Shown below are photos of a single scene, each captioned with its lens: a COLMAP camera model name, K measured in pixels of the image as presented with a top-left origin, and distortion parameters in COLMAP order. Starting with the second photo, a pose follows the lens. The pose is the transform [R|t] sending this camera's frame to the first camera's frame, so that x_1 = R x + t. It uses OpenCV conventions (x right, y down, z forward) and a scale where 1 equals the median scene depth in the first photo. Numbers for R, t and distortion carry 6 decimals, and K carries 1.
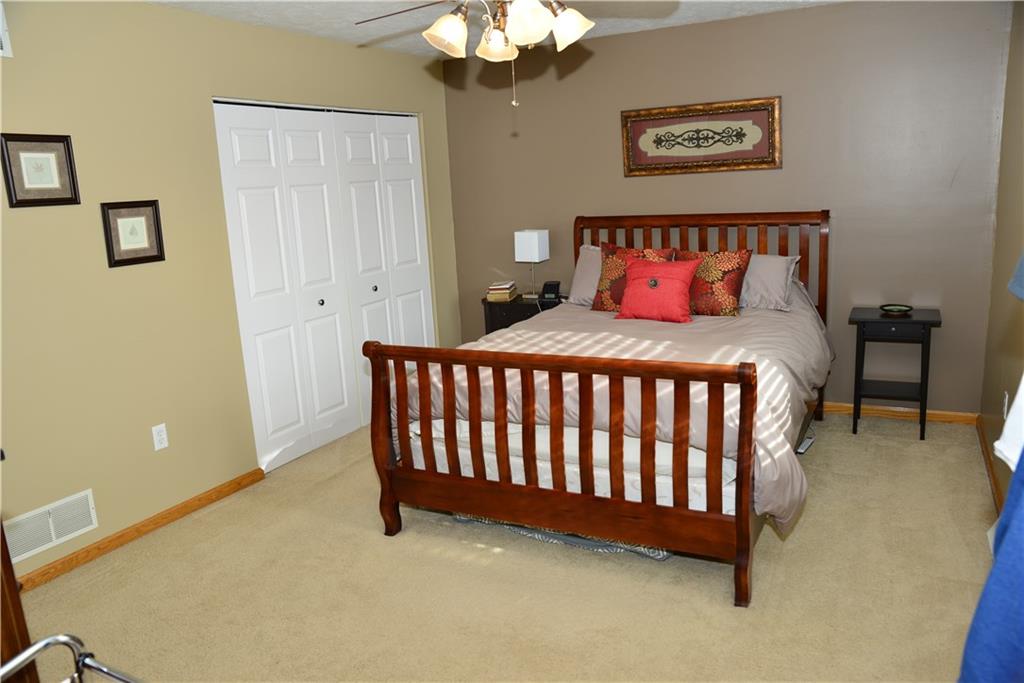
lens RADIAL K [[741.2, 0, 512.0], [0, 741.2, 341.5], [0, 0, 1]] dist [-0.087104, 0.000357]
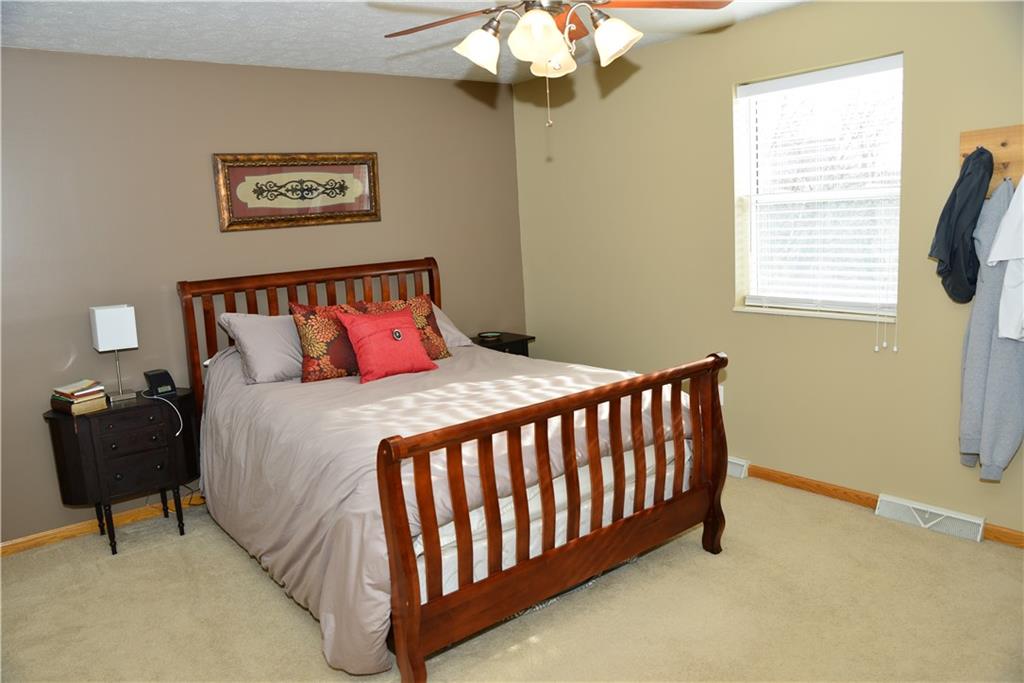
lens RADIAL K [[741.2, 0, 512.0], [0, 741.2, 341.5], [0, 0, 1]] dist [-0.087104, 0.000357]
pose [[0.399330, -0.117550, 0.909240, -0.512747], [0.225609, 0.973849, 0.026817, -0.053567], [-0.888615, 0.194424, 0.415407, 0.412565]]
